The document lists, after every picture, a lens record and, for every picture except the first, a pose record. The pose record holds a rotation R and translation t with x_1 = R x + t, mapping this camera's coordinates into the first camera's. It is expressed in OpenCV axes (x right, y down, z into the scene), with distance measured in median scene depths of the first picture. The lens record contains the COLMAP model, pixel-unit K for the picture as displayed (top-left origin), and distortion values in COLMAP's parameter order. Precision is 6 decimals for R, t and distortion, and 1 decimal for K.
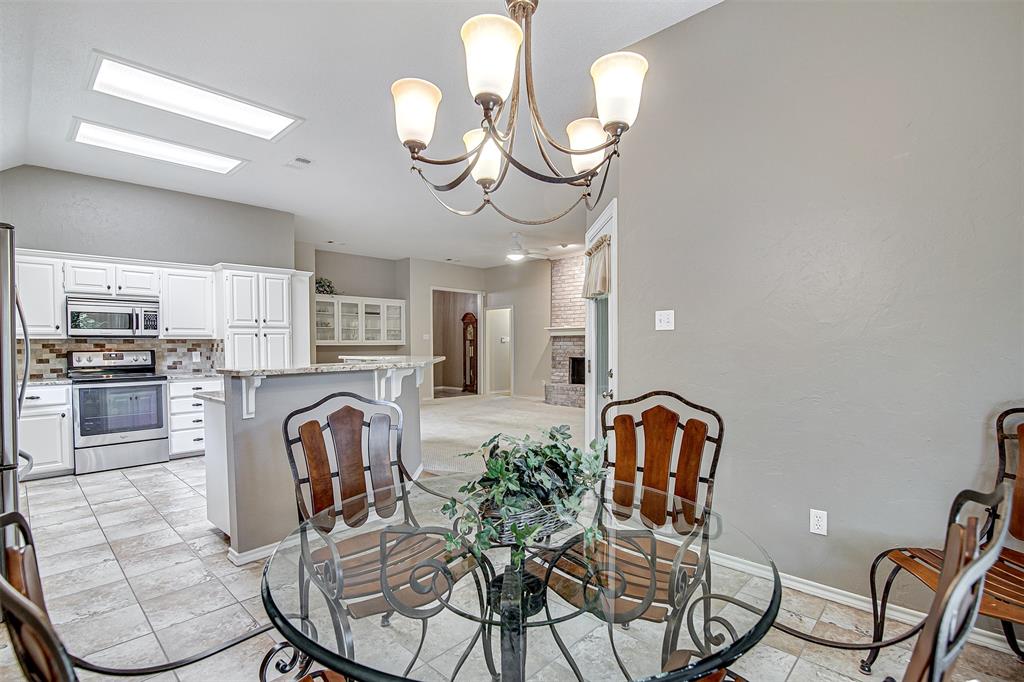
lens RADIAL K [[487.2, 0, 507.6], [0, 487.2, 355.0], [0, 0, 1]] dist [-0.015844, 0.000560]
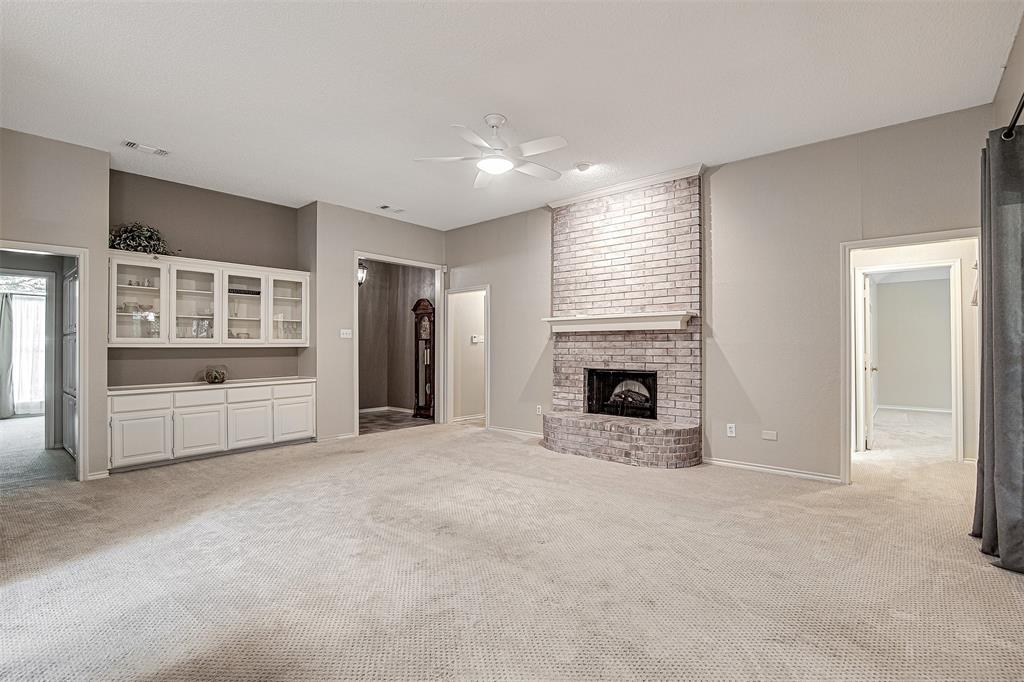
lens RADIAL K [[472.6, 0, 511.0], [0, 472.6, 341.5], [0, 0, 1]] dist [-0.025138, 0.004648]
pose [[0.998213, 0.002104, 0.059720, 0.005498], [-0.000183, 0.999483, -0.032156, -0.016171], [-0.059757, 0.032087, 0.997697, 0.748047]]
